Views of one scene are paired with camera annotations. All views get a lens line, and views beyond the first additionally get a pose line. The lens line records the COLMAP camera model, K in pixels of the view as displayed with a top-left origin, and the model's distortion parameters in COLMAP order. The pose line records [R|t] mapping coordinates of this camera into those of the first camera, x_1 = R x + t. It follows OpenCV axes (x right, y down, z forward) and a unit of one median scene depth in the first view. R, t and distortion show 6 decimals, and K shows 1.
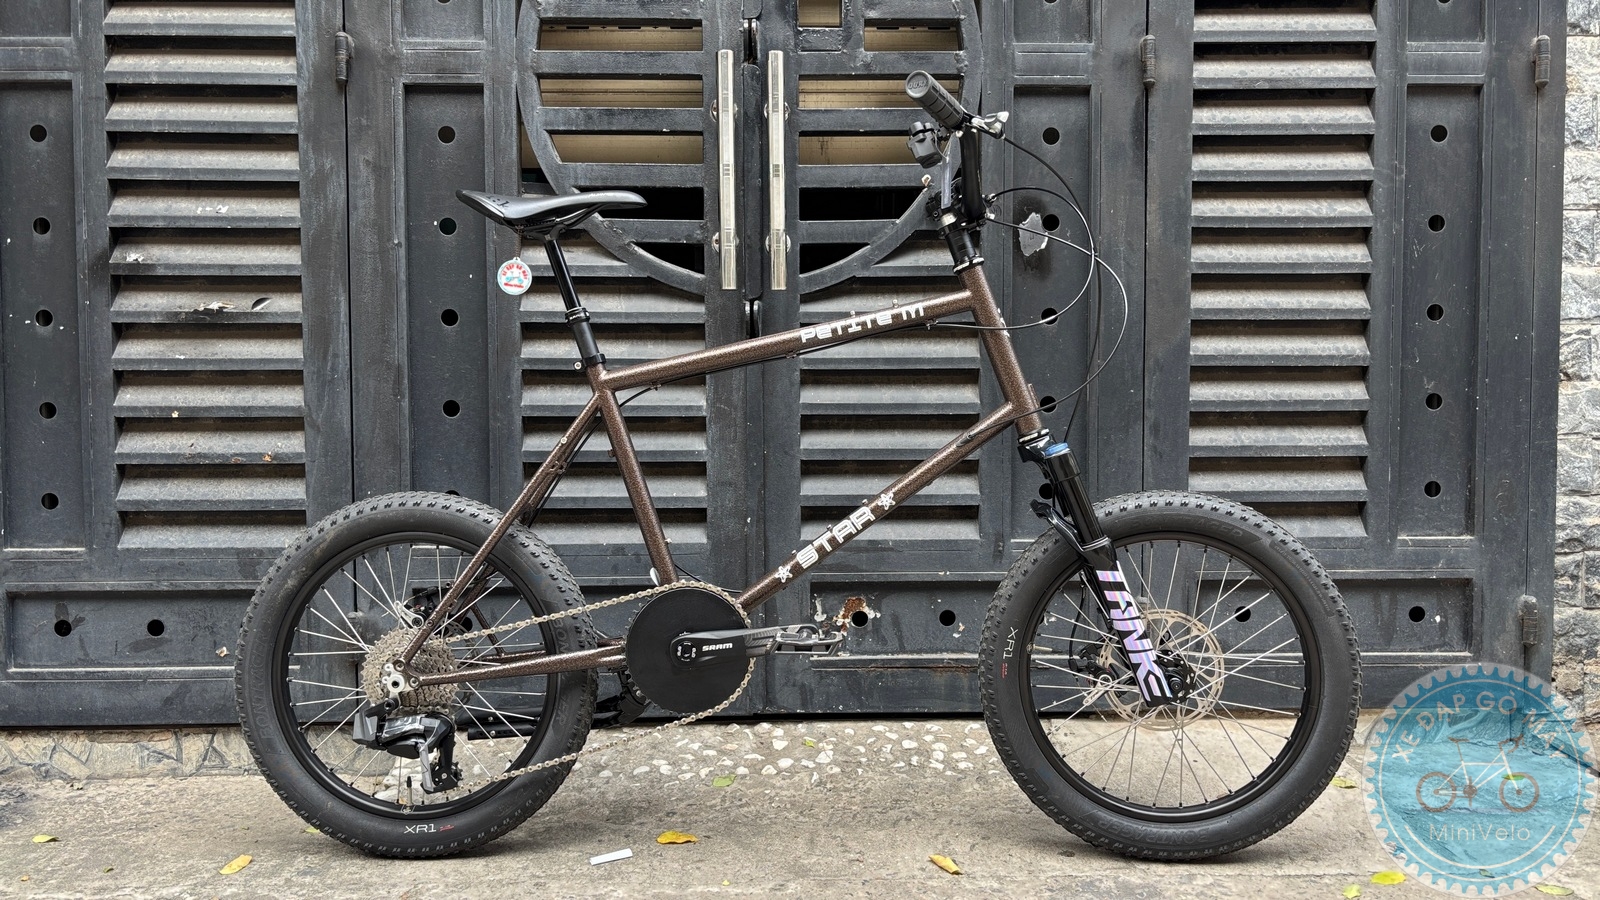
lens RADIAL K [[1215.1, 0, 798.6], [0, 1215.1, 451.8], [0, 0, 1]] dist [0.056591, -0.080614]
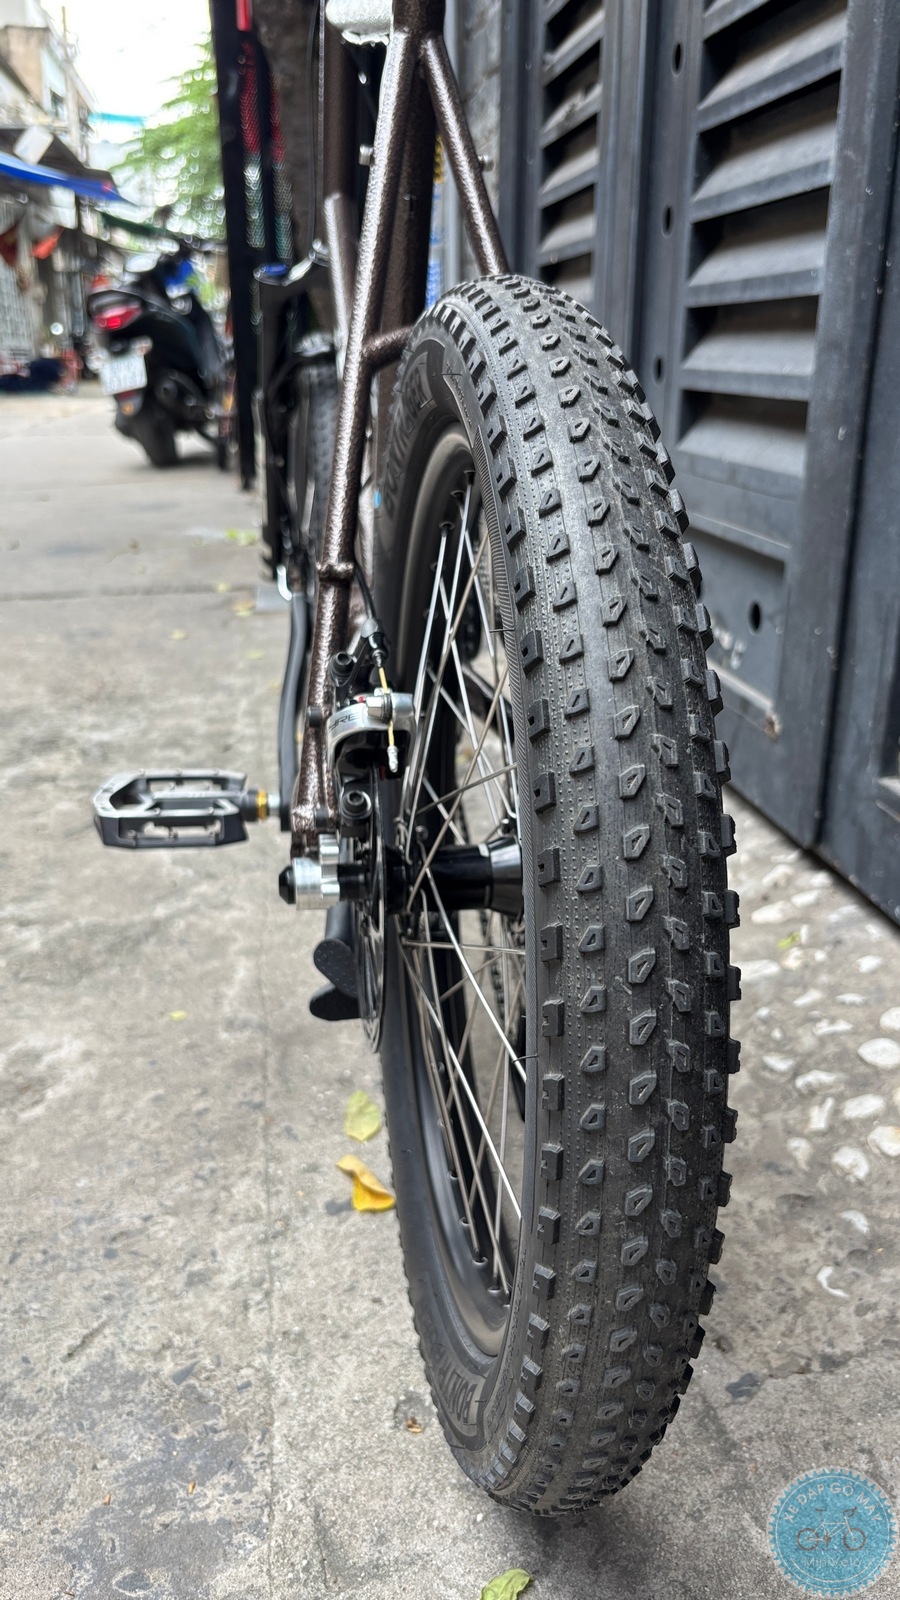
lens RADIAL K [[1235.7, 0, 455.2], [0, 1235.7, 804.1], [0, 0, 1]] dist [0.007483, -0.008952]
pose [[0.131798, 0.341910, -0.930444, 0.409692], [-0.046238, 0.939731, 0.338773, 0.038515], [0.990198, -0.001627, 0.139664, 0.807683]]
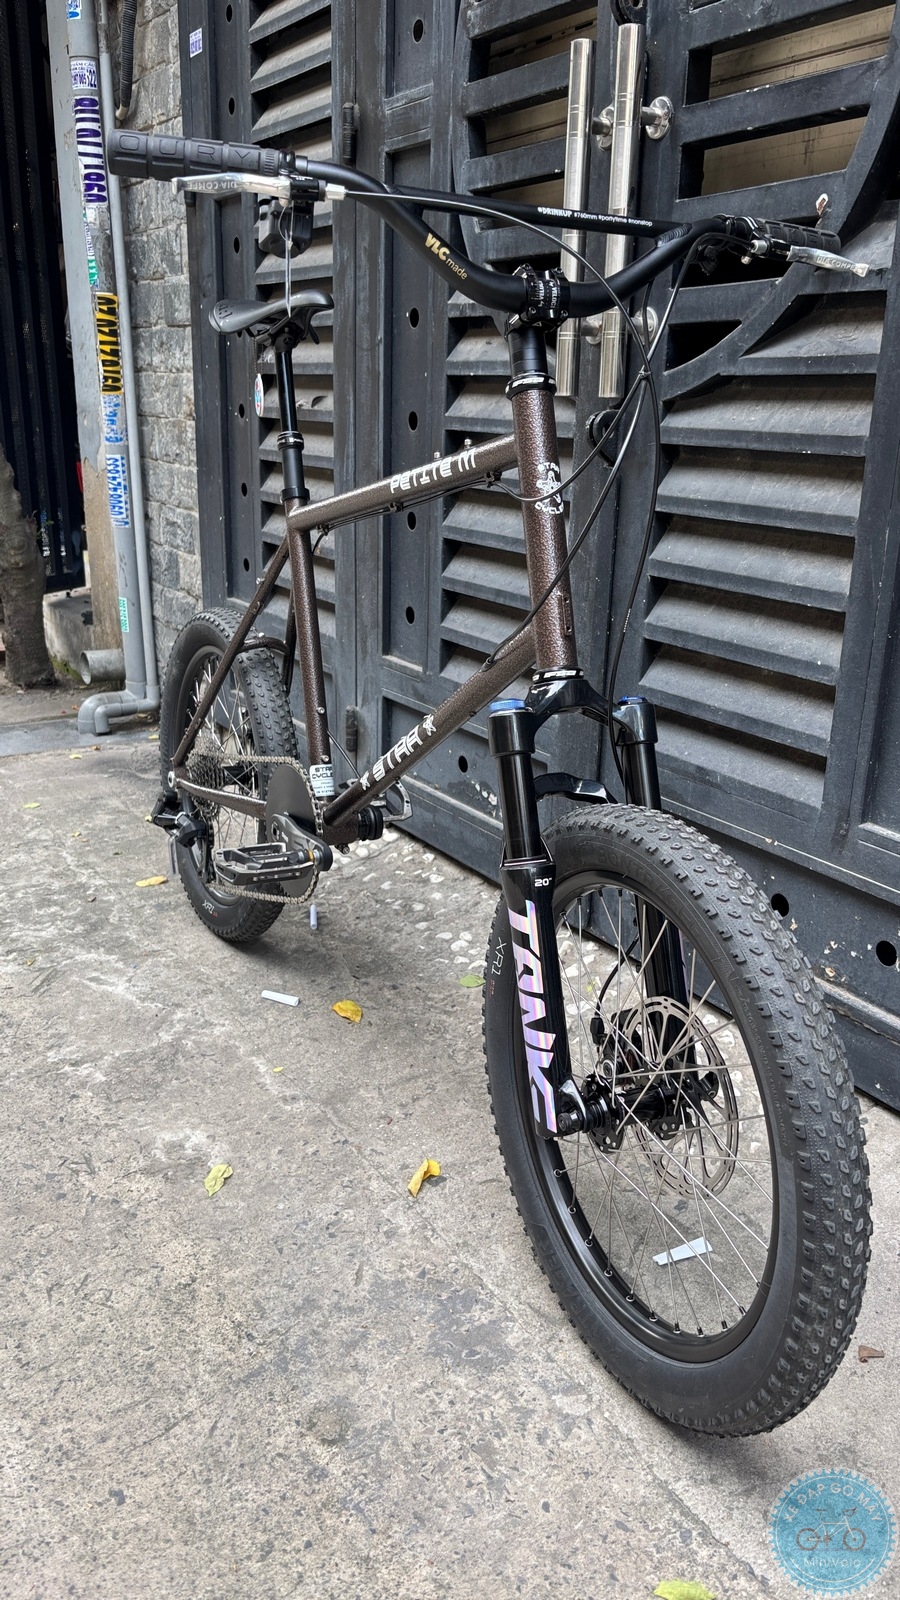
lens RADIAL K [[1223.1, 0, 458.6], [0, 1223.1, 804.6], [0, 0, 1]] dist [0.032974, -0.041256]
pose [[0.521243, 0.285499, -0.804236, 0.582349], [-0.063361, 0.952727, 0.297147, -0.112456], [0.851053, -0.103929, 0.514692, 0.516174]]
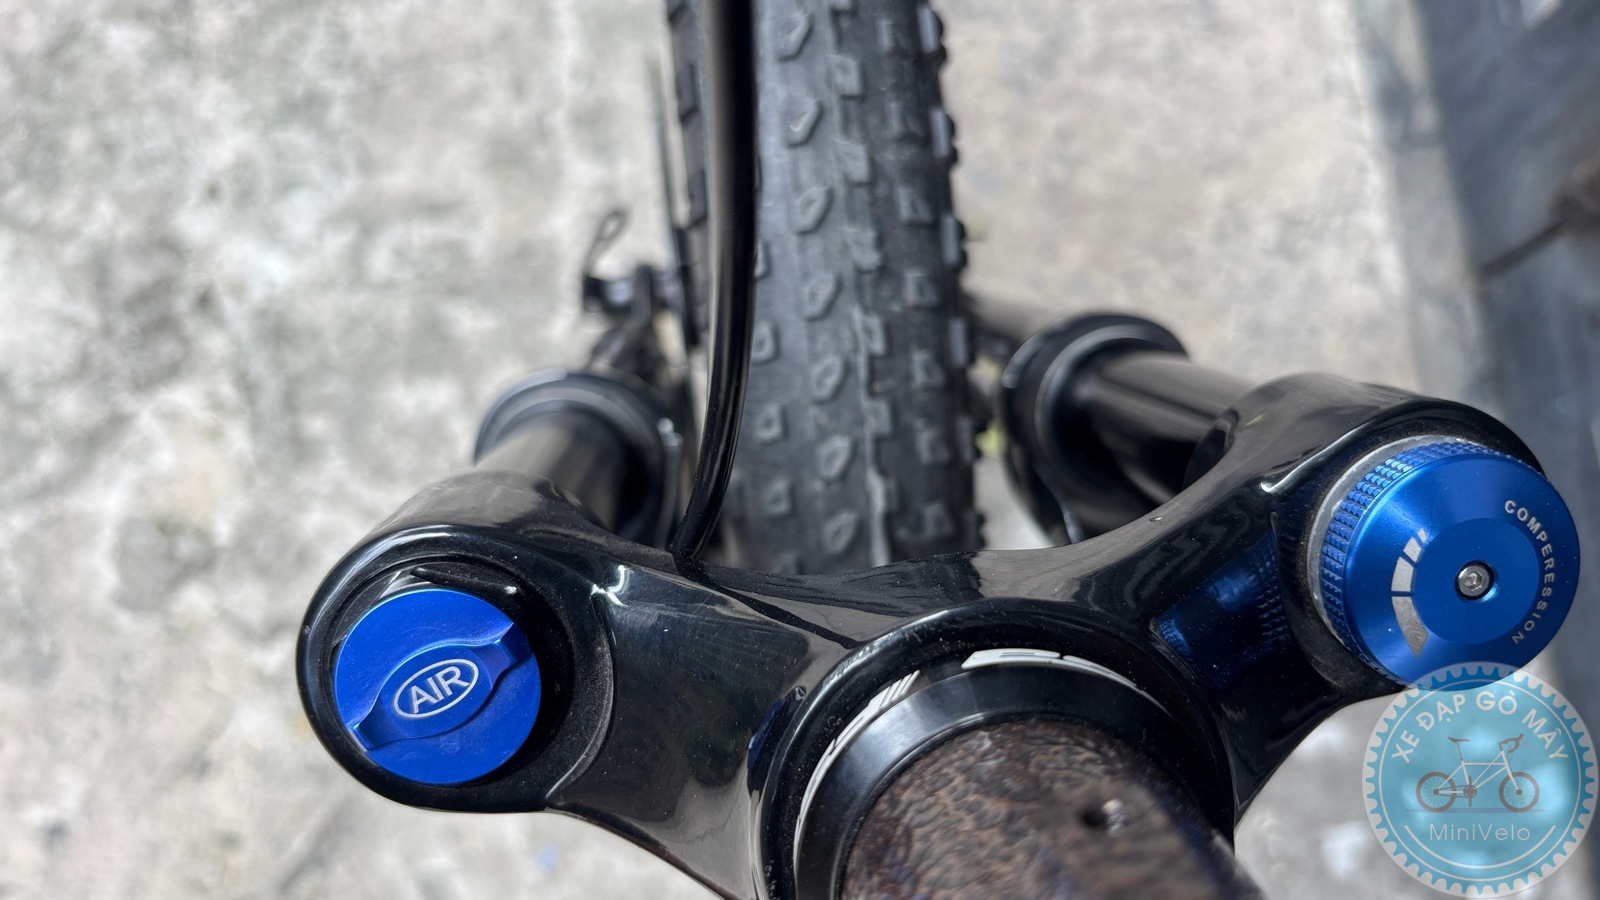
lens RADIAL K [[1235.7, 0, 807.6], [0, 1235.7, 460.9], [0, 0, 1]] dist [0.007483, -0.008952]
pose [[0.065809, 0.982965, -0.171605, -0.277796], [-0.026964, 0.173666, 0.984435, -0.067451], [0.997468, -0.060157, 0.037933, 0.831126]]
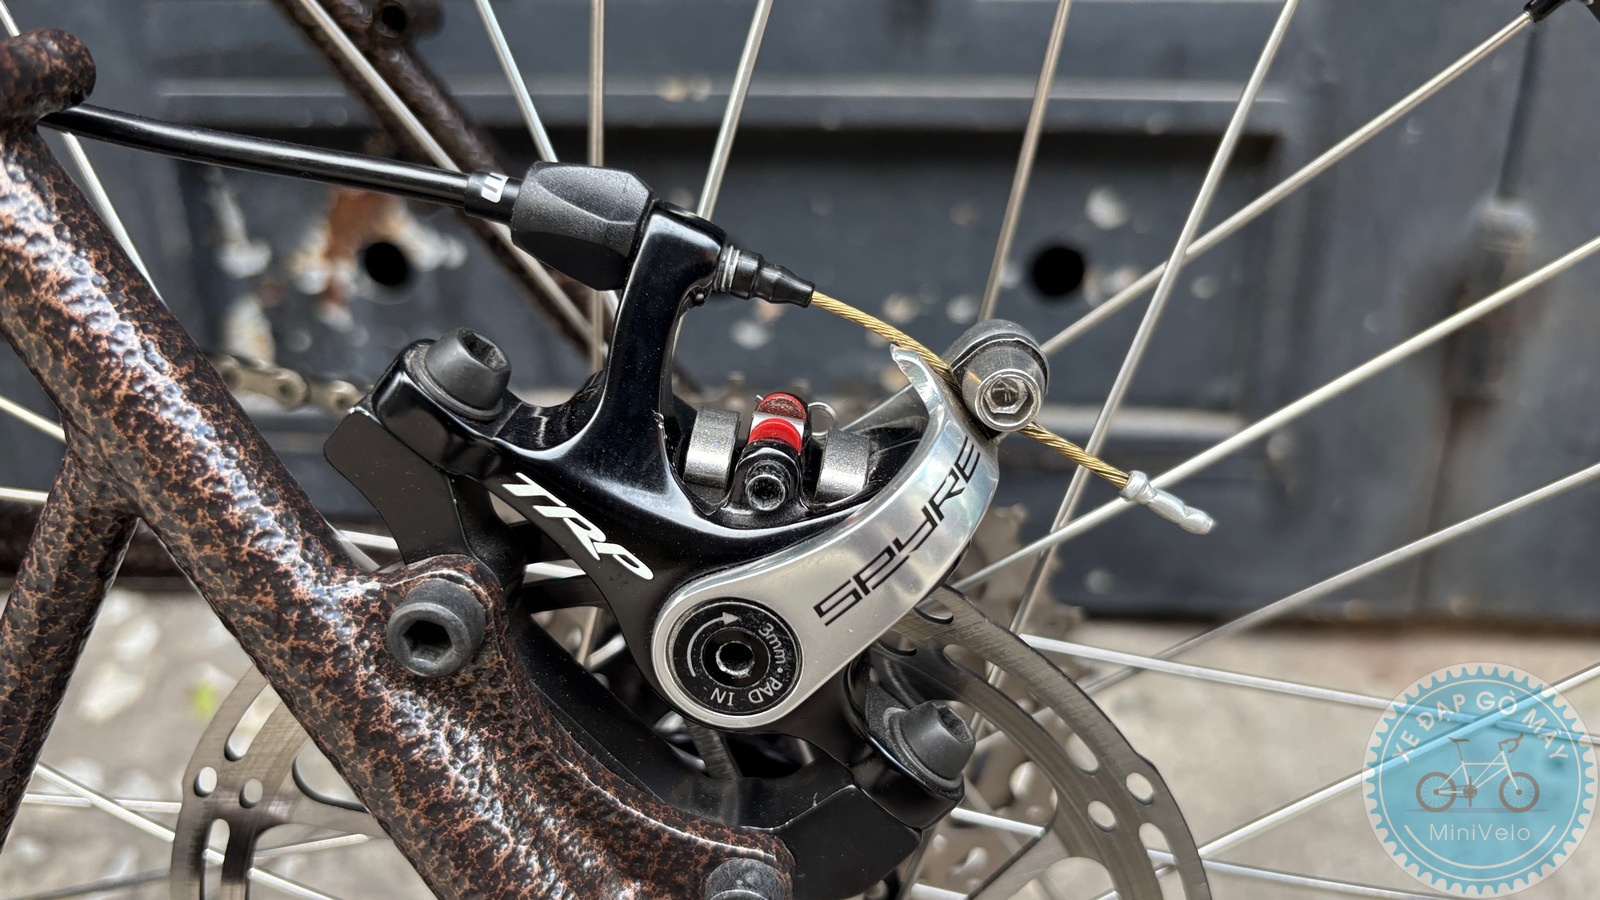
lens RADIAL K [[1235.7, 0, 807.6], [0, 1235.7, 460.9], [0, 0, 1]] dist [0.007483, -0.008952]
pose [[0.993504, 0.047094, -0.103591, 0.177442], [-0.007347, 0.934992, 0.354593, 0.082606], [0.113556, -0.351529, 0.929265, 0.764892]]
